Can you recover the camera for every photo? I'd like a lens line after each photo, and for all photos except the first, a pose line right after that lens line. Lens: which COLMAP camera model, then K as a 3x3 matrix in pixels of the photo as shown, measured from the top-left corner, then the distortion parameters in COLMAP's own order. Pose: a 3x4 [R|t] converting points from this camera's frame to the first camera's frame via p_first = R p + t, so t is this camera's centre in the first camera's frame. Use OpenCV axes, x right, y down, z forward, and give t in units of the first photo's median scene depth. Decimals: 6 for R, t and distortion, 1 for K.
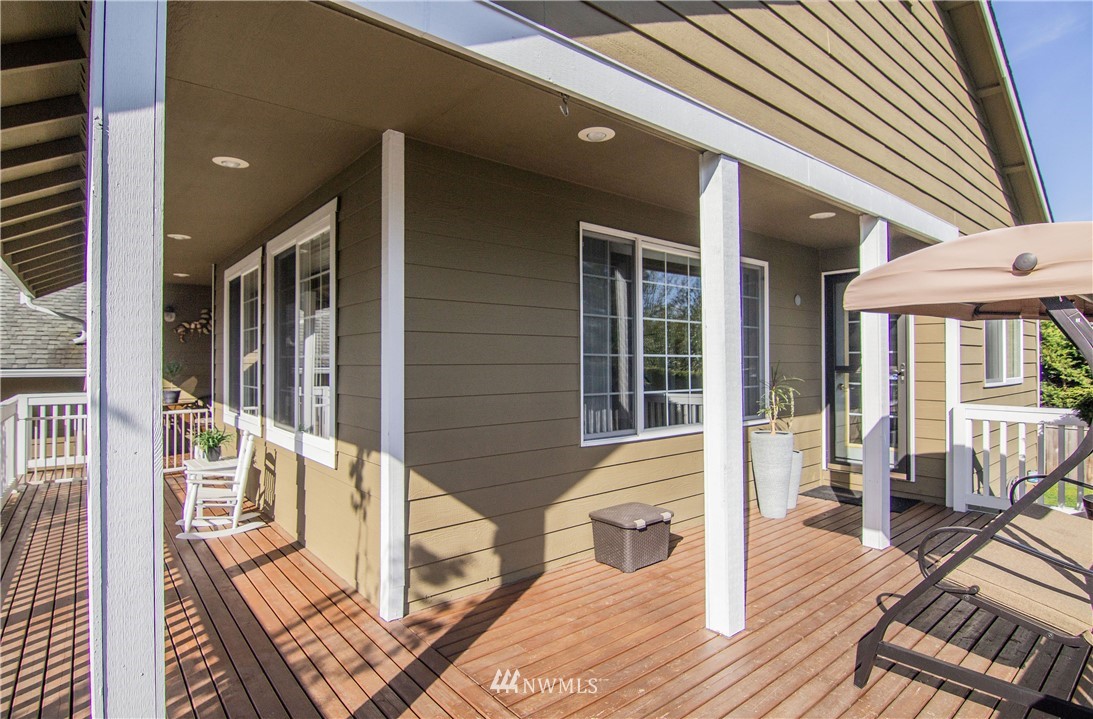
lens RADIAL K [[554.6, 0, 540.2], [0, 554.6, 359.0], [0, 0, 1]] dist [-0.014991, -0.001844]
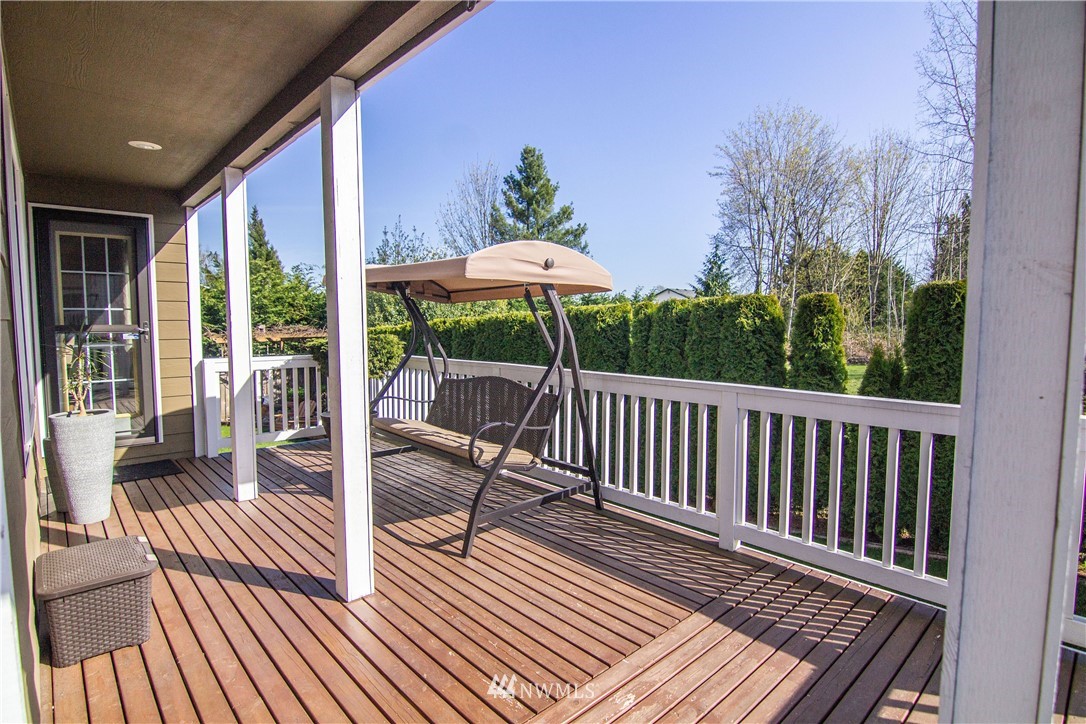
lens RADIAL K [[548.9, 0, 537.7], [0, 548.9, 361.3], [0, 0, 1]] dist [-0.021668, -0.001881]
pose [[-0.056947, -0.070552, 0.995881, -0.328263], [-0.003763, 0.997508, 0.070453, 0.007407], [-0.998370, 0.000265, -0.057071, 0.397507]]
